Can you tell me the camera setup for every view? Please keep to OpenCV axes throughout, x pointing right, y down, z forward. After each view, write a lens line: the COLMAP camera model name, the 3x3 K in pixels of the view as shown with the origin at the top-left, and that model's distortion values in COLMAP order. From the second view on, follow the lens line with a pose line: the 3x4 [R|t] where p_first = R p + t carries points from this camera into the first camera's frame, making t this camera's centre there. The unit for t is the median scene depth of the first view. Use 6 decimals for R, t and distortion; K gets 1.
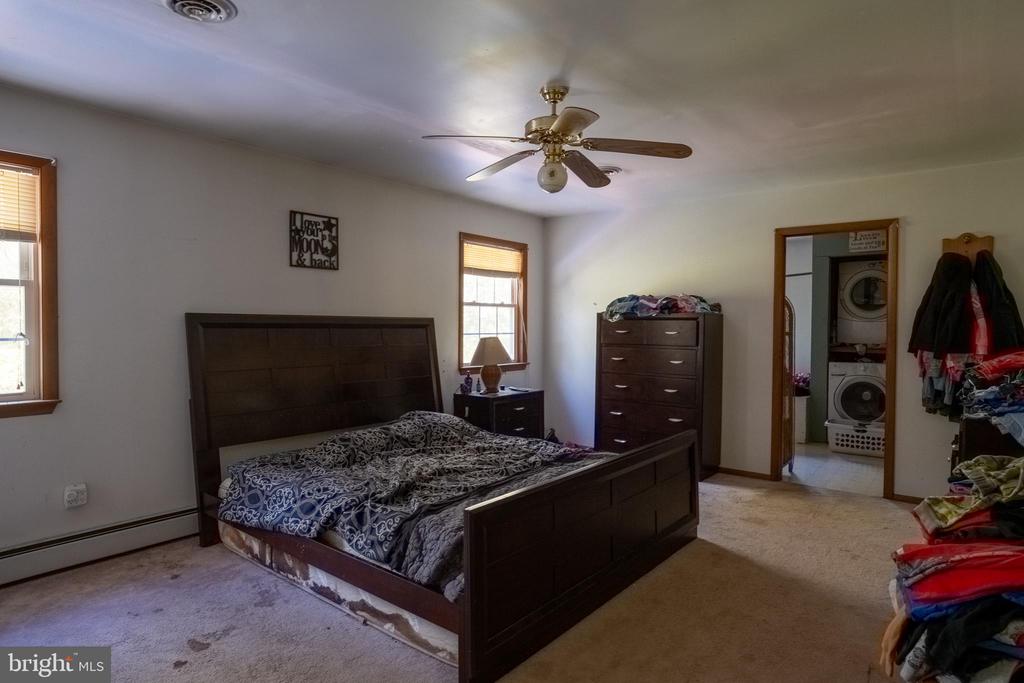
lens RADIAL K [[579.4, 0, 507.4], [0, 579.4, 341.7], [0, 0, 1]] dist [-0.008858, 0.002977]
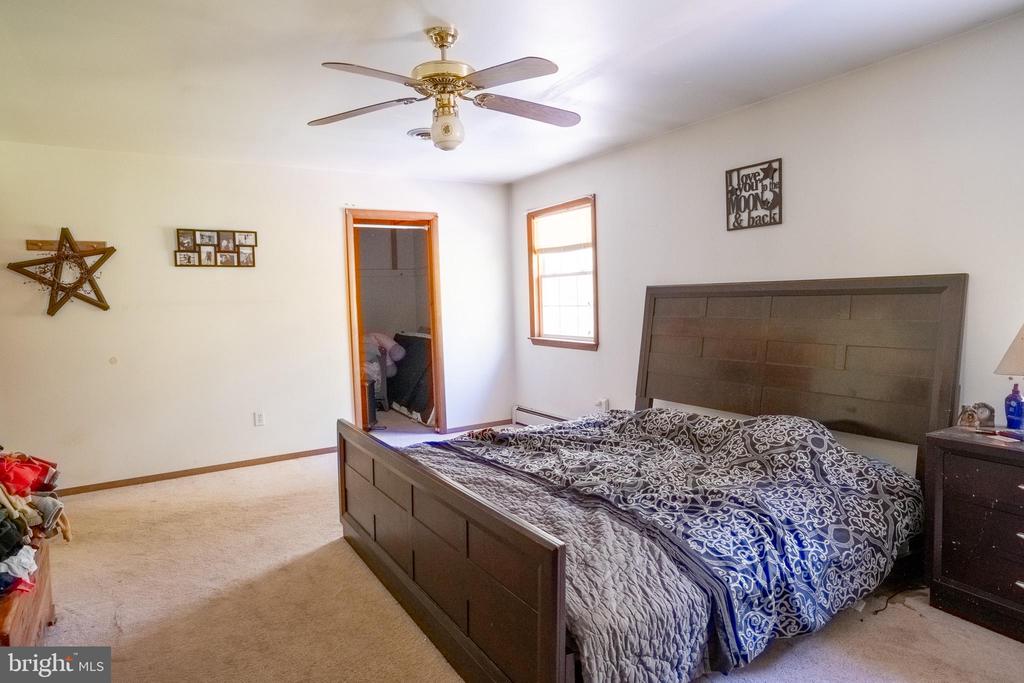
lens RADIAL K [[579.4, 0, 507.5], [0, 579.4, 338.9], [0, 0, 1]] dist [-0.008858, 0.002977]
pose [[-0.292270, 0.073808, -0.953483, 0.617650], [0.002040, 0.997063, 0.076557, -0.027298], [0.956334, 0.020430, -0.291563, 0.903870]]
